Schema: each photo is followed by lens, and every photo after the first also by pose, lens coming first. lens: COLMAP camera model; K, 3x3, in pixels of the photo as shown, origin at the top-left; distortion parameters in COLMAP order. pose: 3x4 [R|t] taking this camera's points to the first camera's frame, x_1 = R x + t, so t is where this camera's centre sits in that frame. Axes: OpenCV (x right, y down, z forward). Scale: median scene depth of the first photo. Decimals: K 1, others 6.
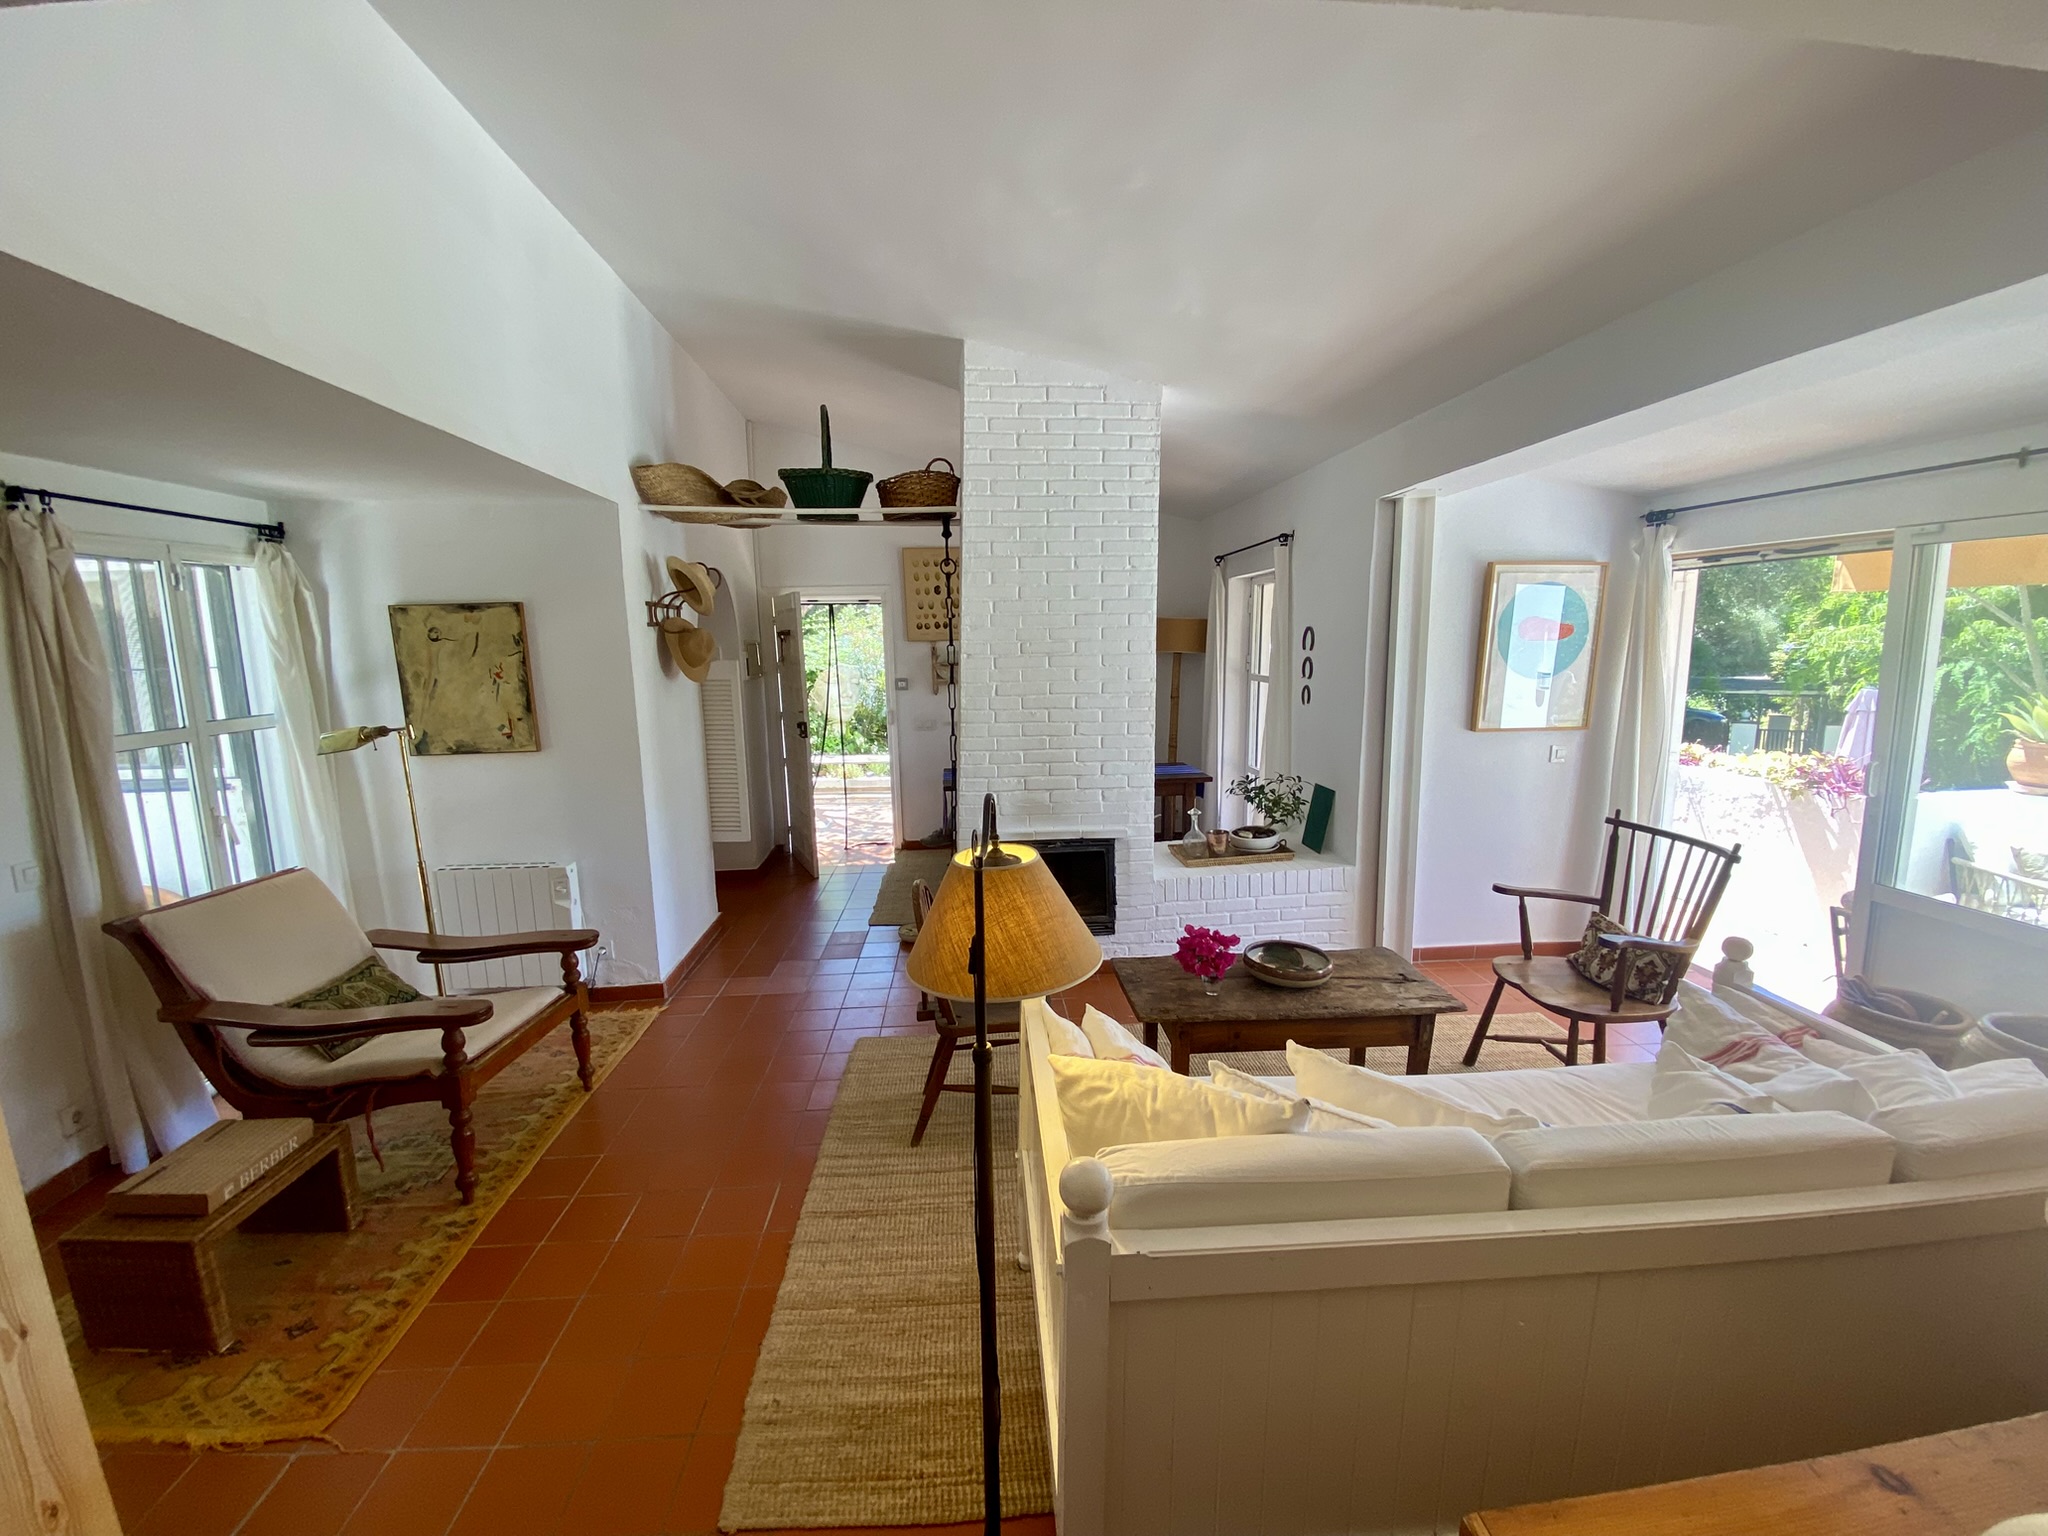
lens RADIAL K [[830.1, 0, 1034.6], [0, 830.1, 767.9], [0, 0, 1]] dist [-0.000589, -0.011602]
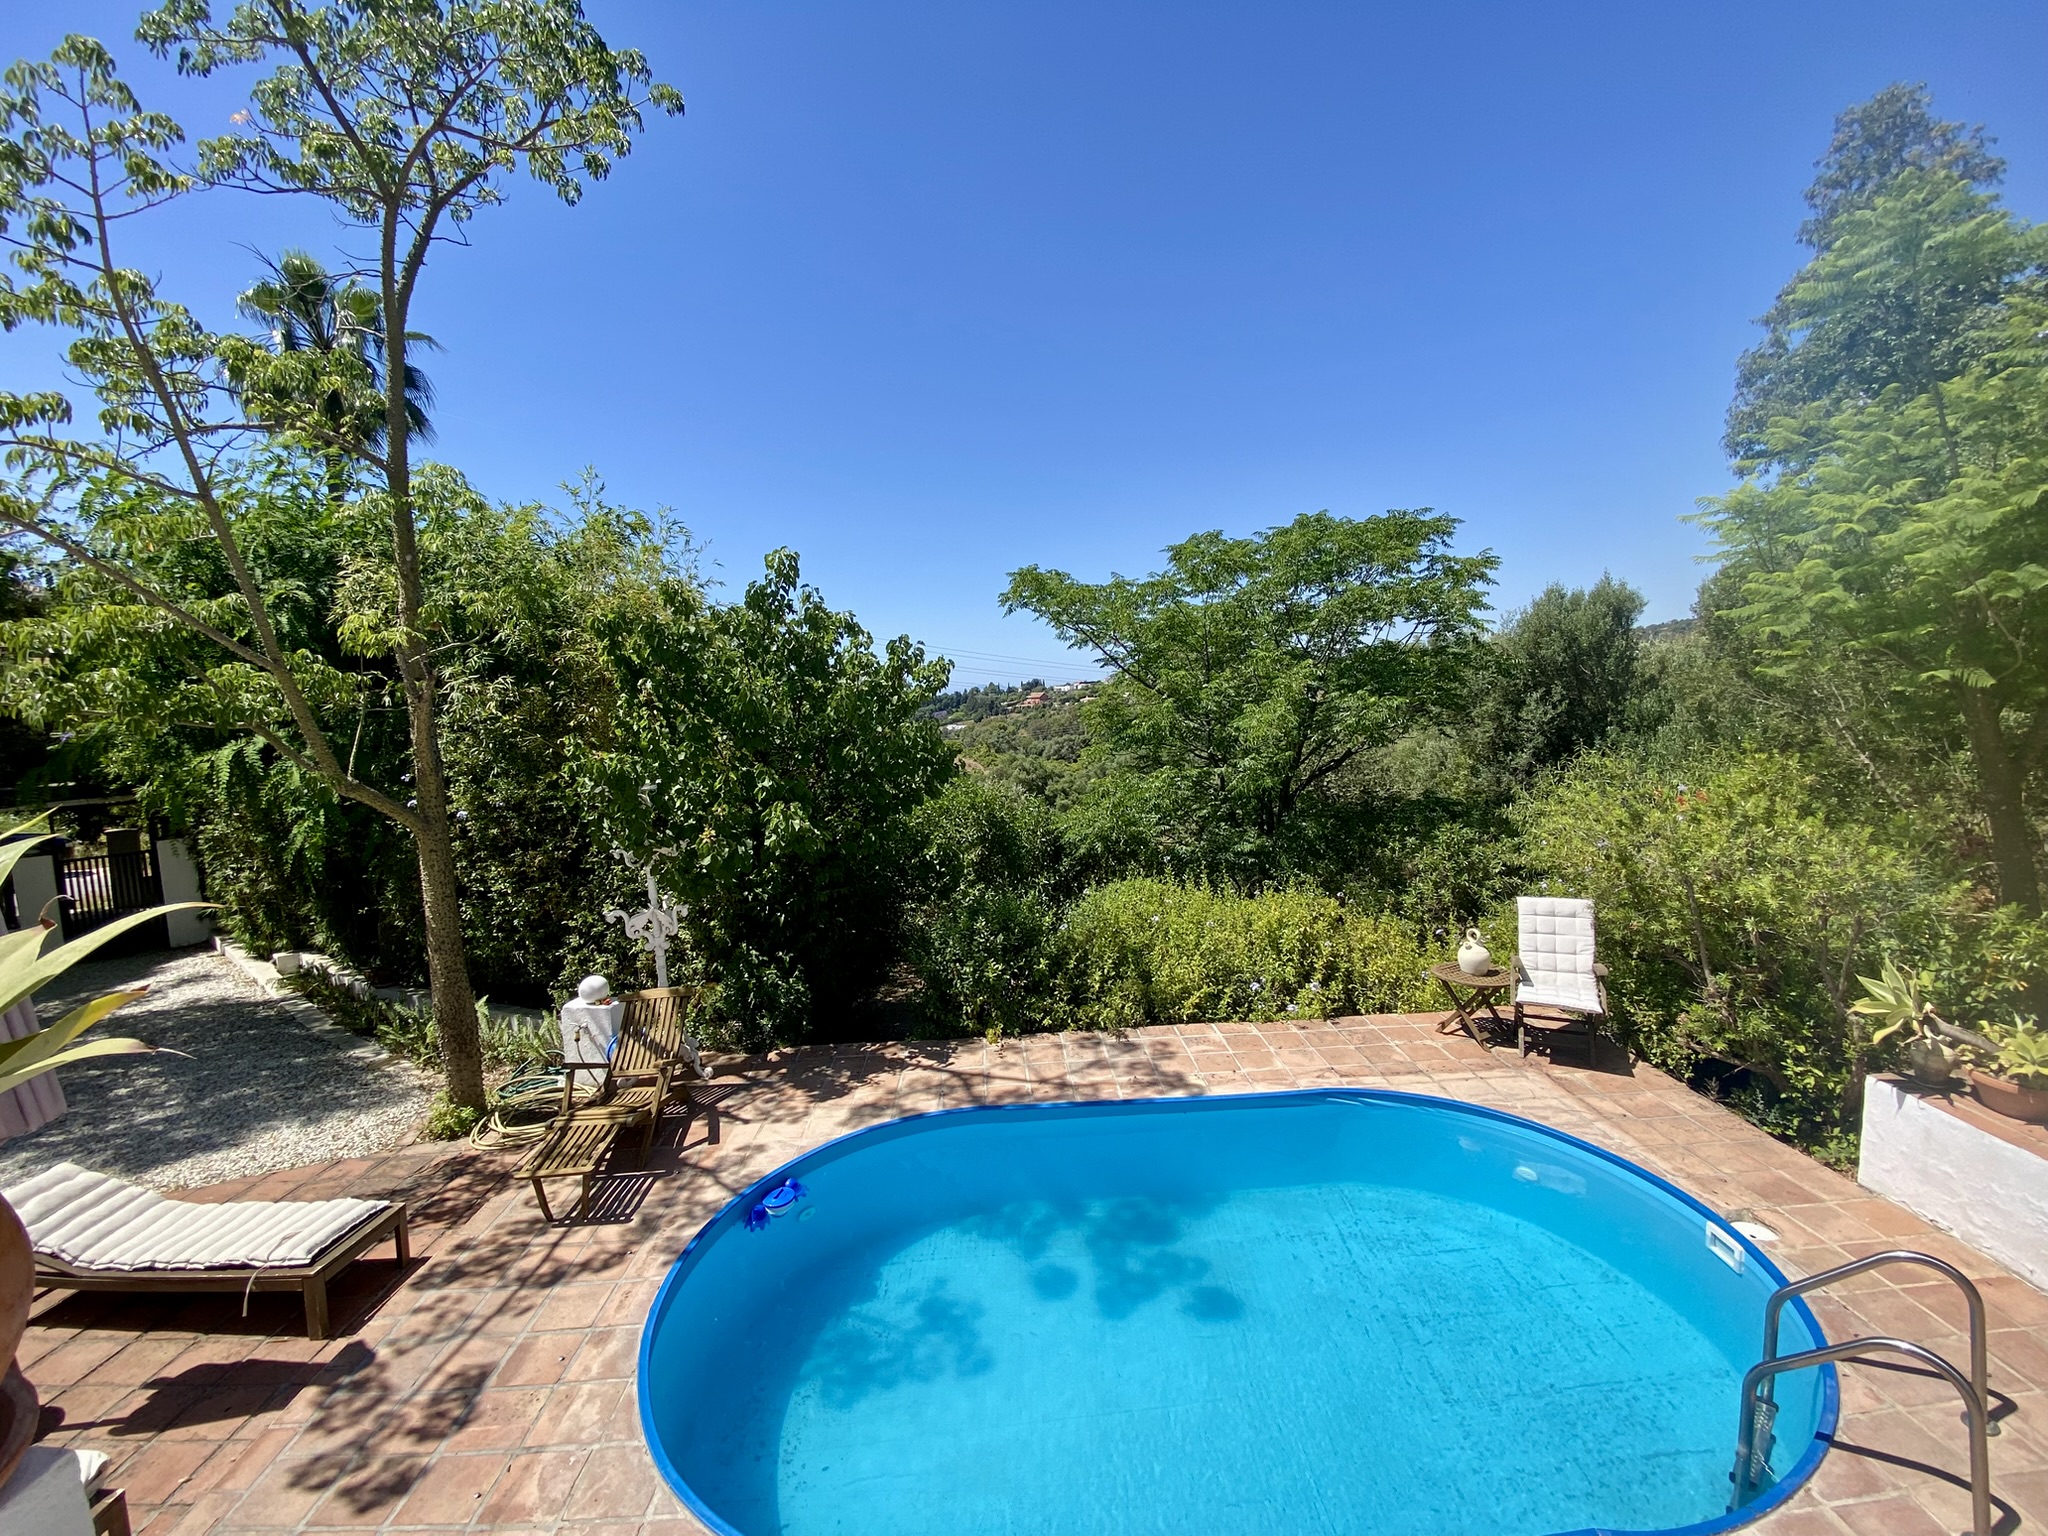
lens RADIAL K [[830.1, 0, 1023.0], [0, 830.1, 773.6], [0, 0, 1]] dist [-0.000589, -0.011602]
pose [[0.051232, -0.084649, 0.995093, 0.316480], [0.189743, 0.979078, 0.073518, -0.017918], [-0.980496, 0.185045, 0.066221, 0.214020]]
